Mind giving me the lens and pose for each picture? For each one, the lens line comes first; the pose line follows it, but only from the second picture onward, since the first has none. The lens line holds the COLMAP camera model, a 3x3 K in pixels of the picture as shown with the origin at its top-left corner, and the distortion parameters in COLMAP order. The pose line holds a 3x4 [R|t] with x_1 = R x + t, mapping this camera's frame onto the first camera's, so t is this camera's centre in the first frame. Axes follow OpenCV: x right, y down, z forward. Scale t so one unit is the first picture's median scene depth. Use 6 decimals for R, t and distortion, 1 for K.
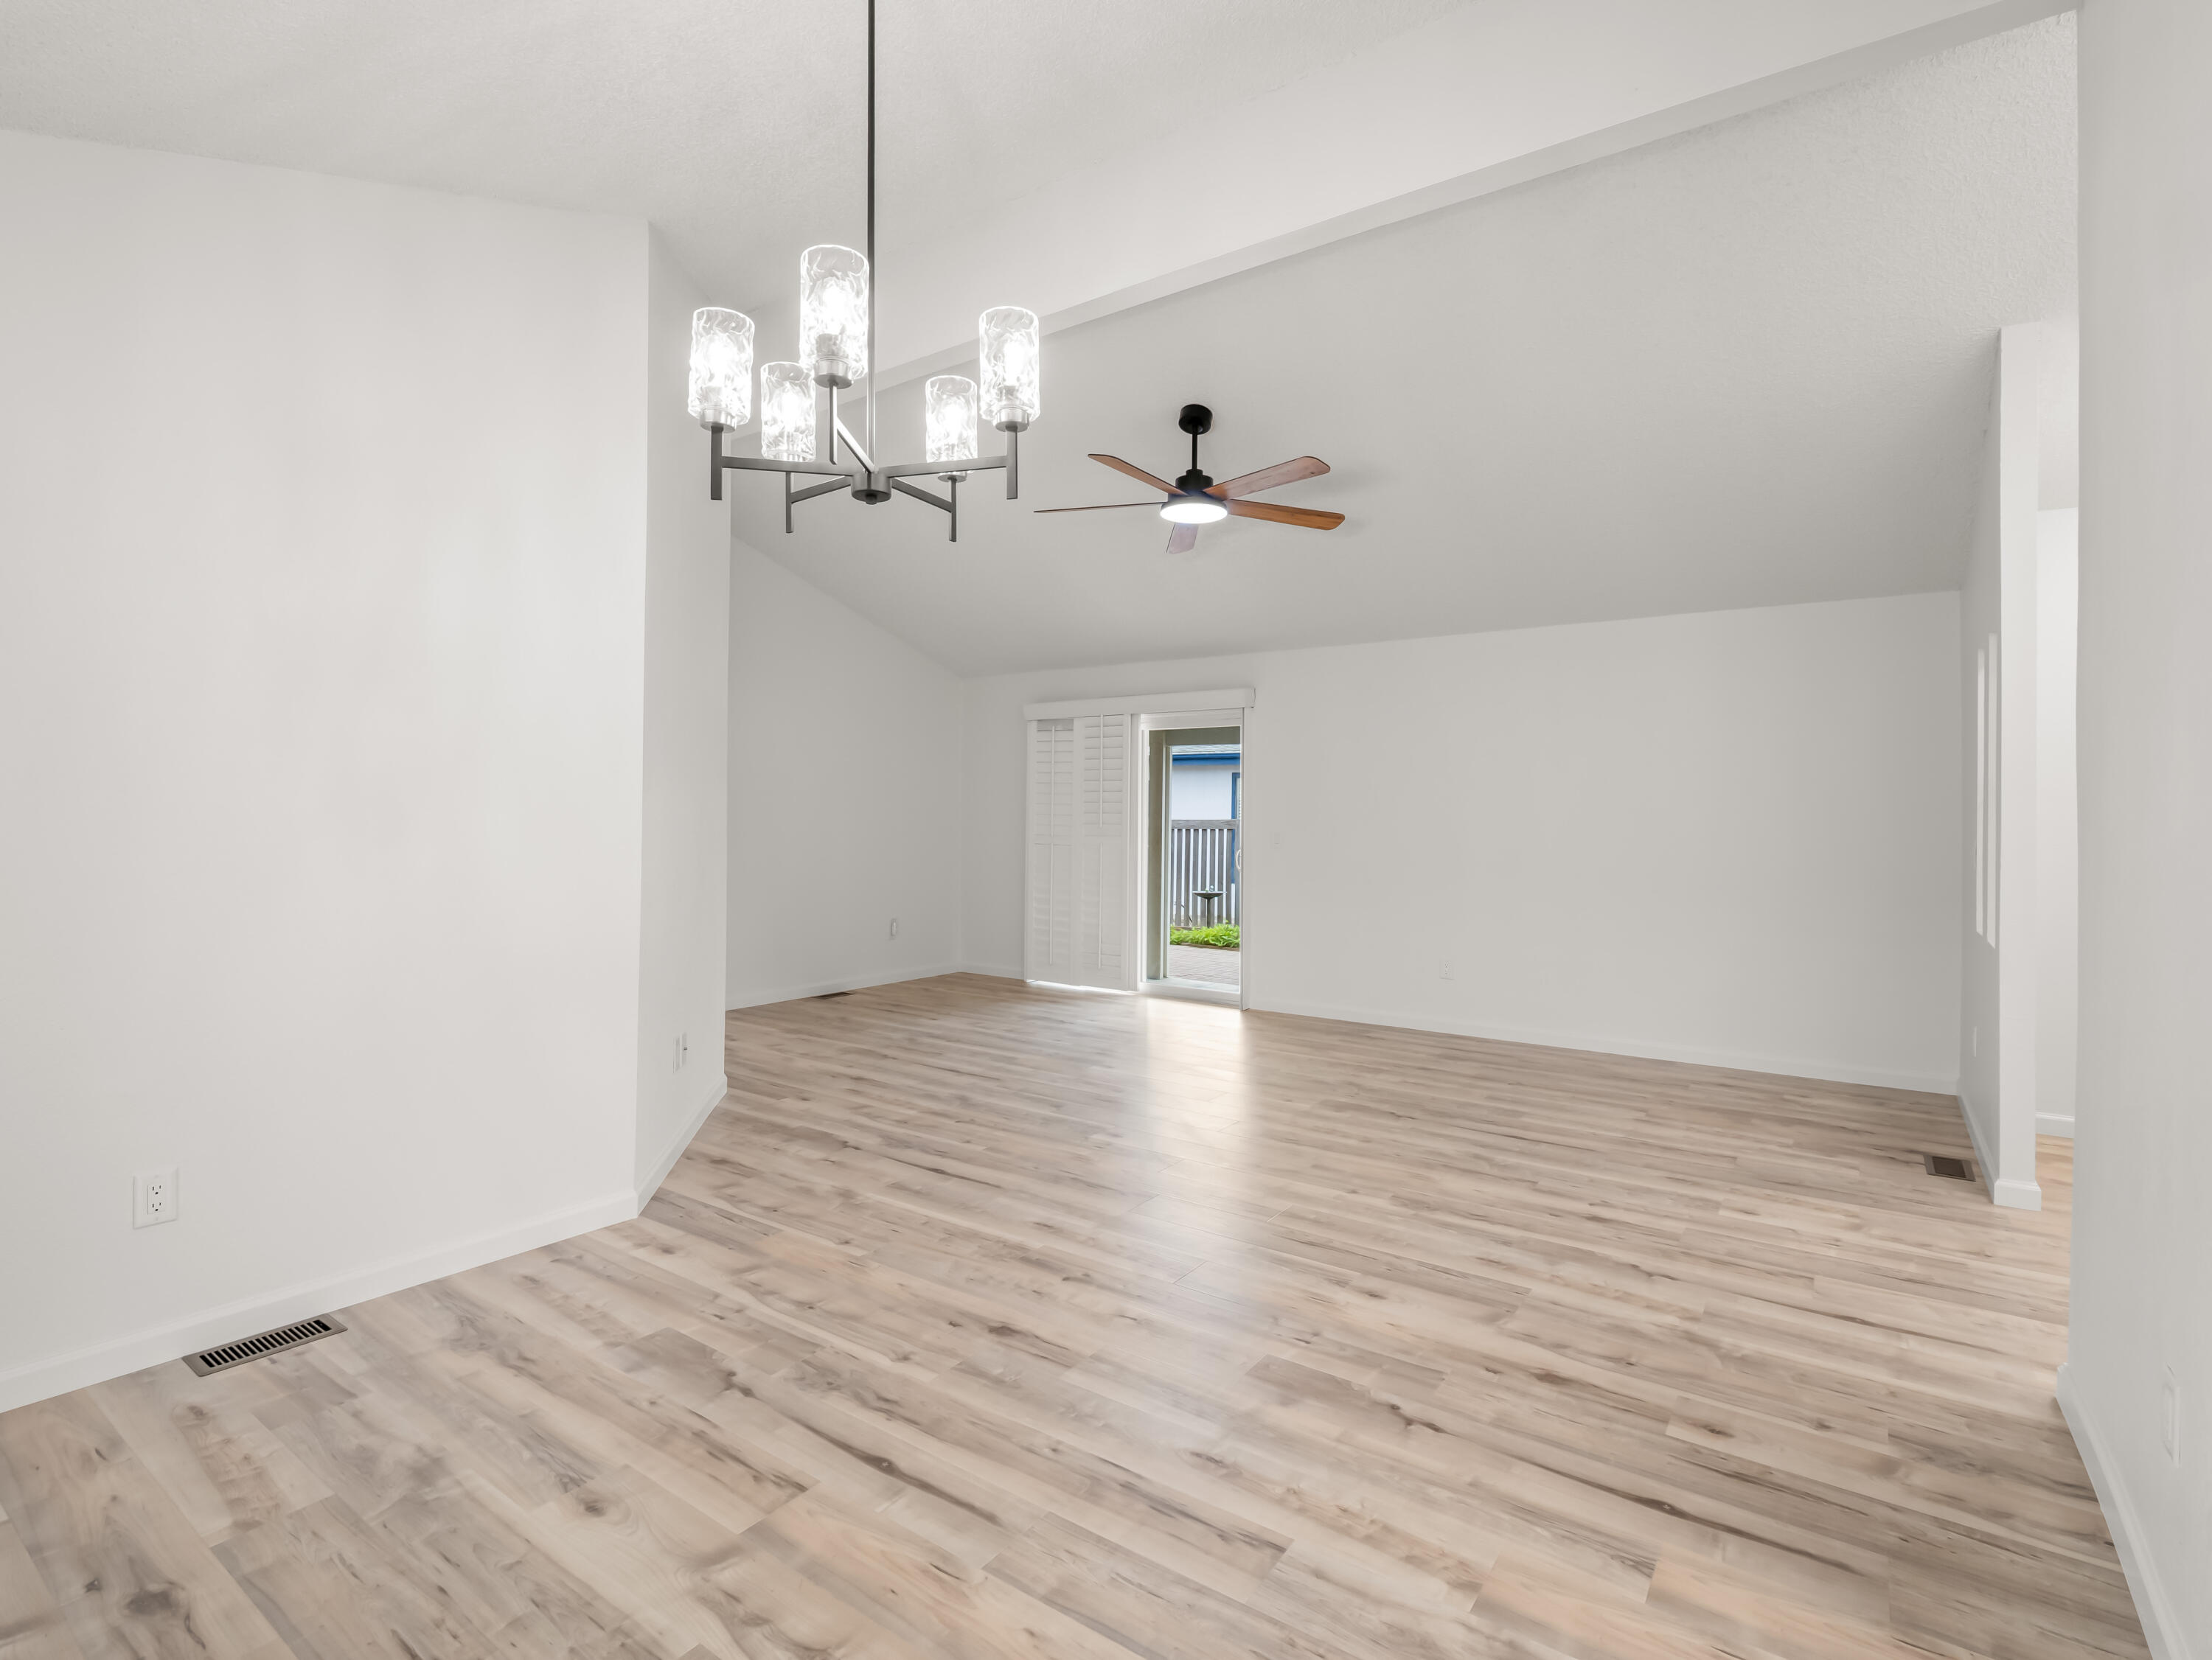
lens RADIAL K [[1072.7, 0, 1102.7], [0, 1072.7, 817.6], [0, 0, 1]] dist [-0.002020, 0.000071]
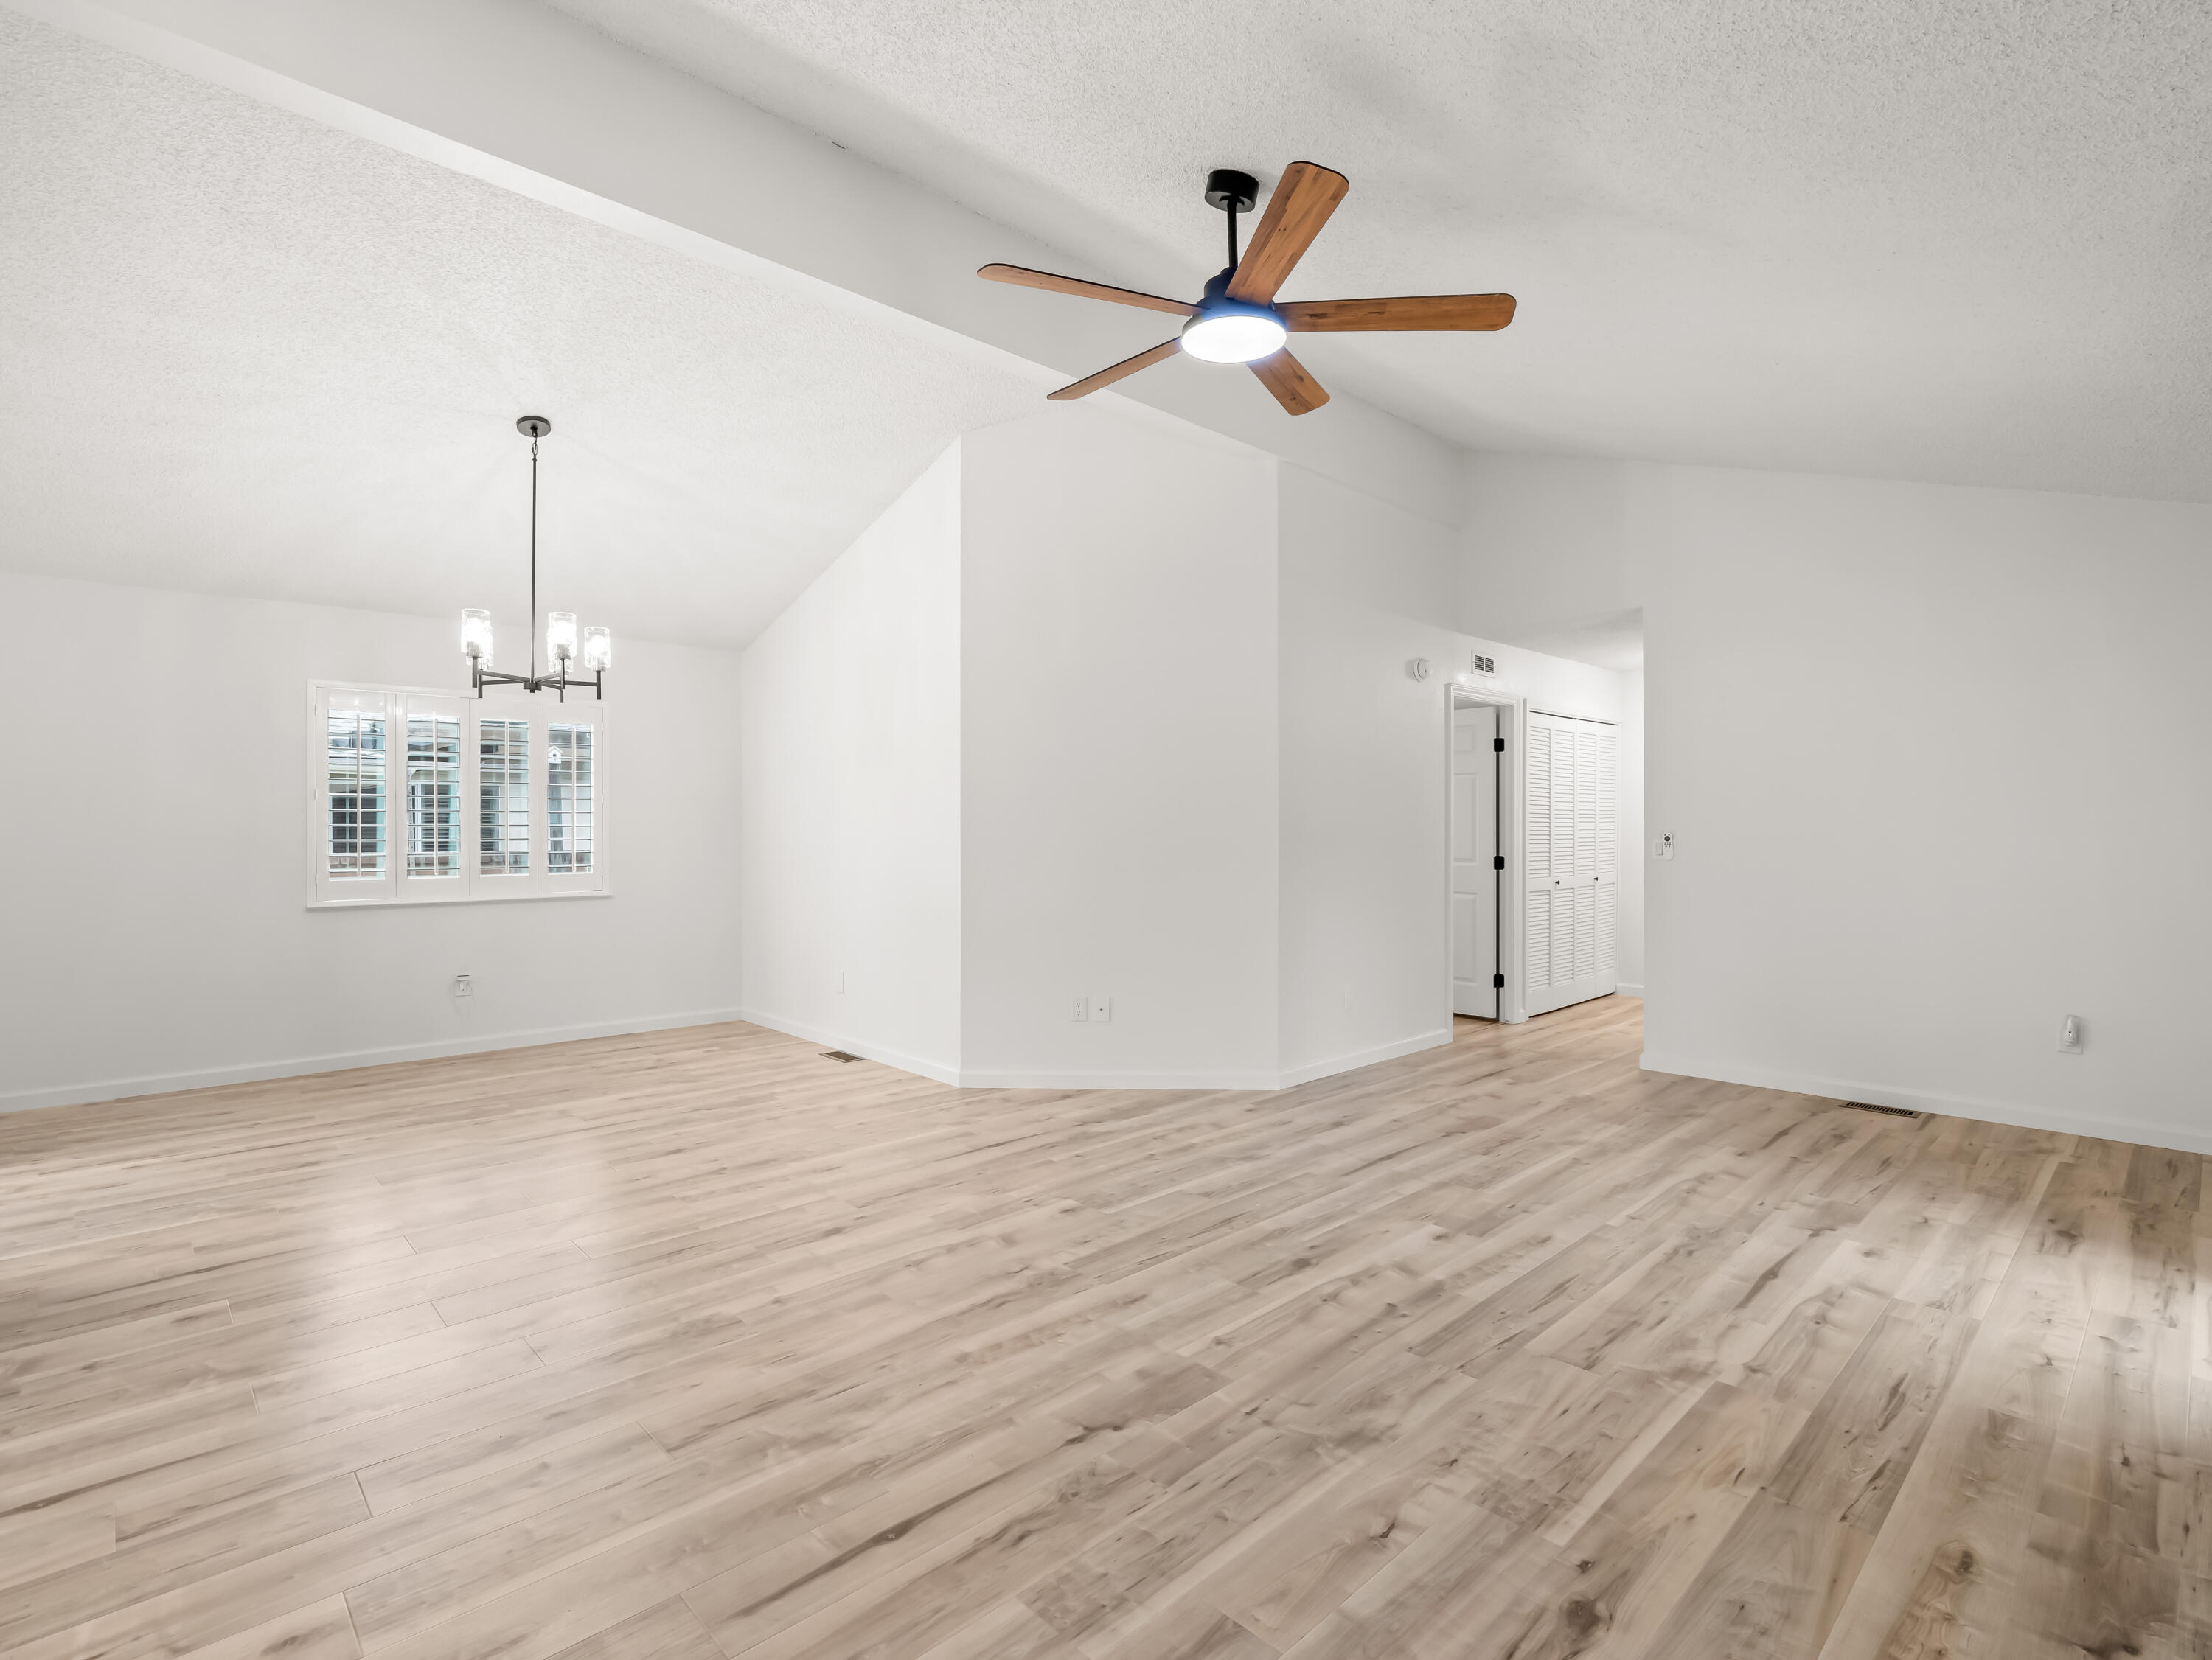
lens RADIAL K [[1063.2, 0, 1087.6], [0, 1063.2, 832.3], [0, 0, 1]] dist [-0.016235, 0.004538]
pose [[-0.203380, -0.003548, -0.979093, 1.481771], [-0.002399, 0.999992, -0.003125, 0.015977], [0.979097, 0.001713, -0.203387, 2.164166]]
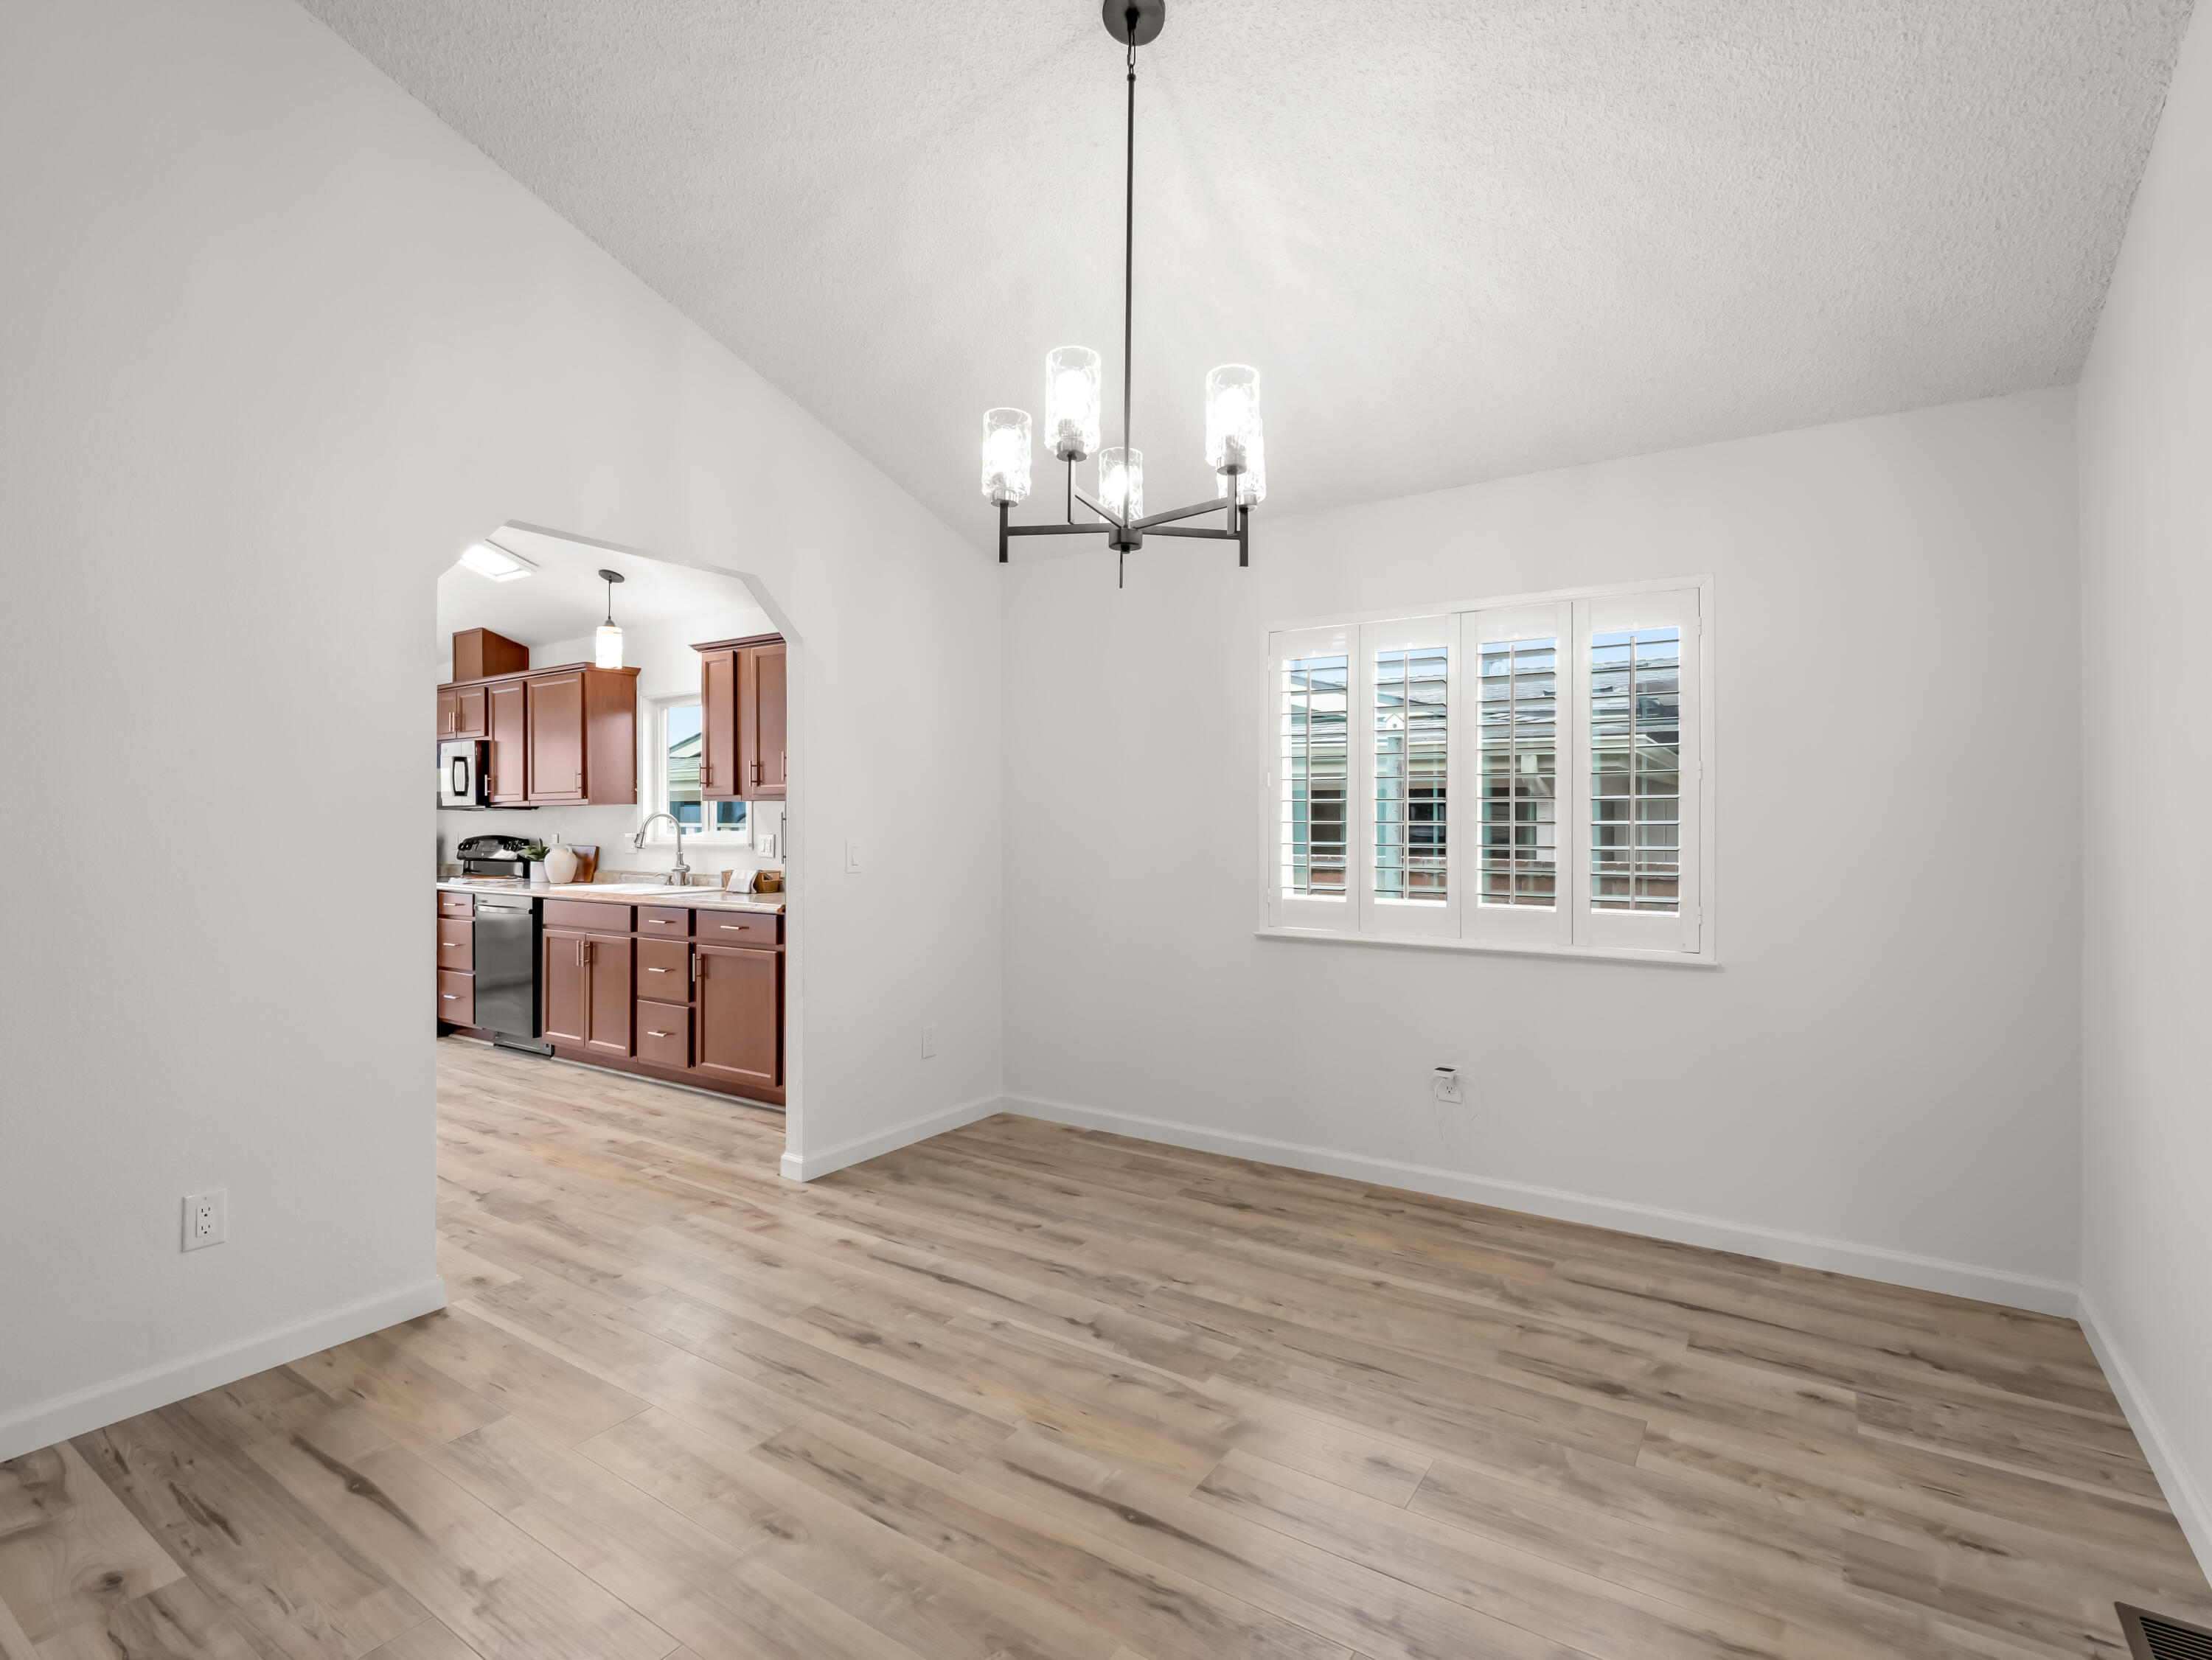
lens RADIAL K [[1072.7, 0, 1102.7], [0, 1072.7, 817.6], [0, 0, 1]] dist [-0.002020, 0.000071]
pose [[-0.999610, -0.010044, -0.026063, -0.133090], [-0.009964, 0.999945, -0.003203, -0.001282], [0.026093, -0.002942, -0.999655, 1.742098]]
